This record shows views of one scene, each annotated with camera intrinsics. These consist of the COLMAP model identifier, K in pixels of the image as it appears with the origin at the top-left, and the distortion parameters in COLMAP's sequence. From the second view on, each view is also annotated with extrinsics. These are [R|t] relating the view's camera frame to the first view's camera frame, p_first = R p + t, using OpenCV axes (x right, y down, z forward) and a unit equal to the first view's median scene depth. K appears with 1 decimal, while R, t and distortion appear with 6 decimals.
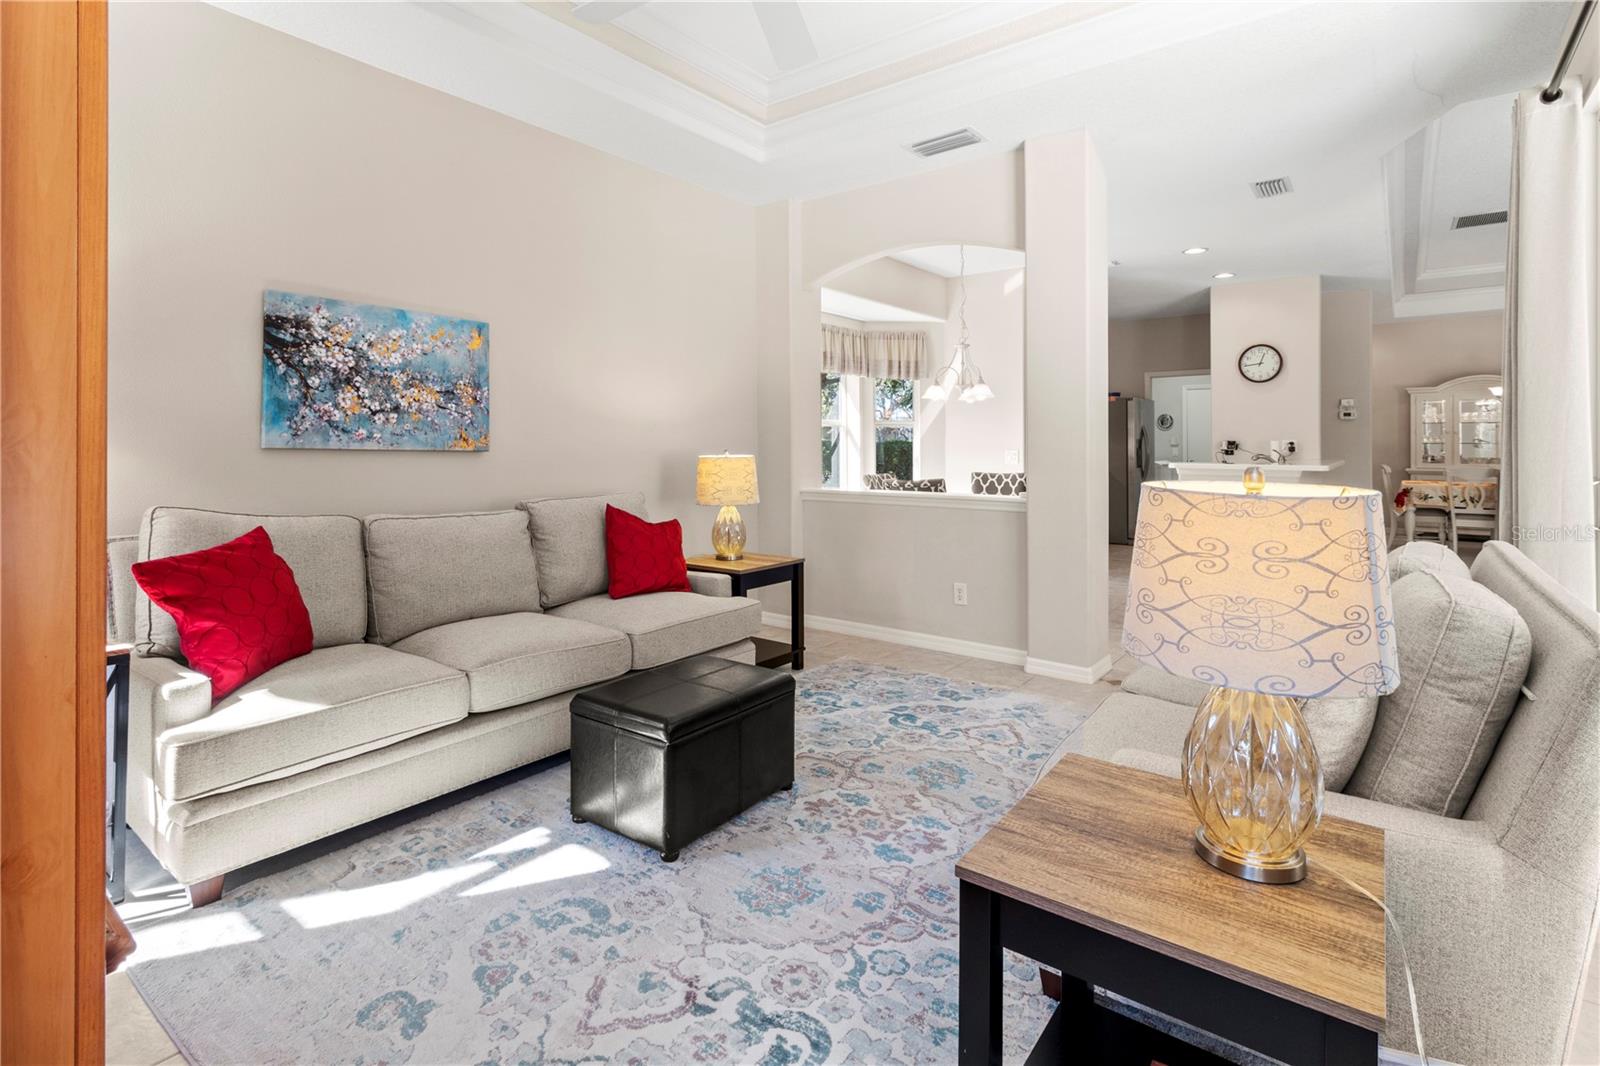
lens RADIAL K [[785.5, 0, 821.0], [0, 785.5, 446.2], [0, 0, 1]] dist [0.003342, 0.000101]
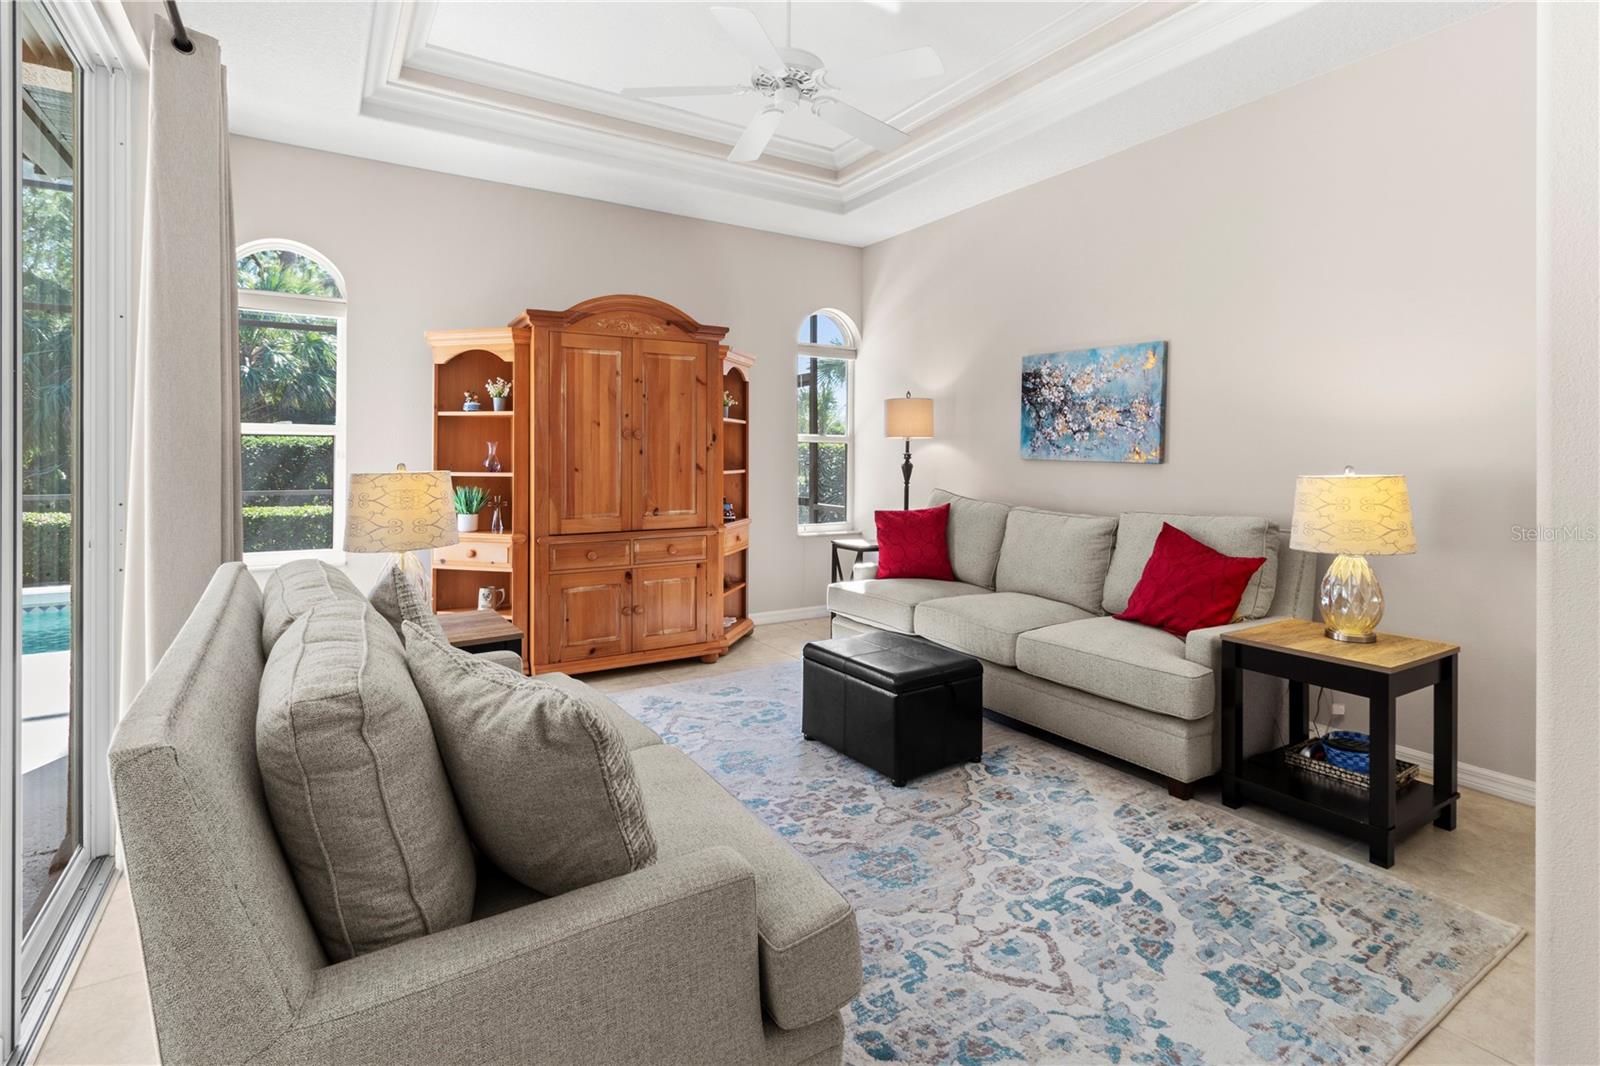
lens RADIAL K [[785.5, 0, 799.1], [0, 785.5, 455.1], [0, 0, 1]] dist [0.003342, 0.000101]
pose [[-0.371296, -0.002749, -0.928511, 0.858992], [-0.004498, 0.999989, -0.001161, -0.001764], [0.928504, 0.003745, -0.371304, 1.113637]]
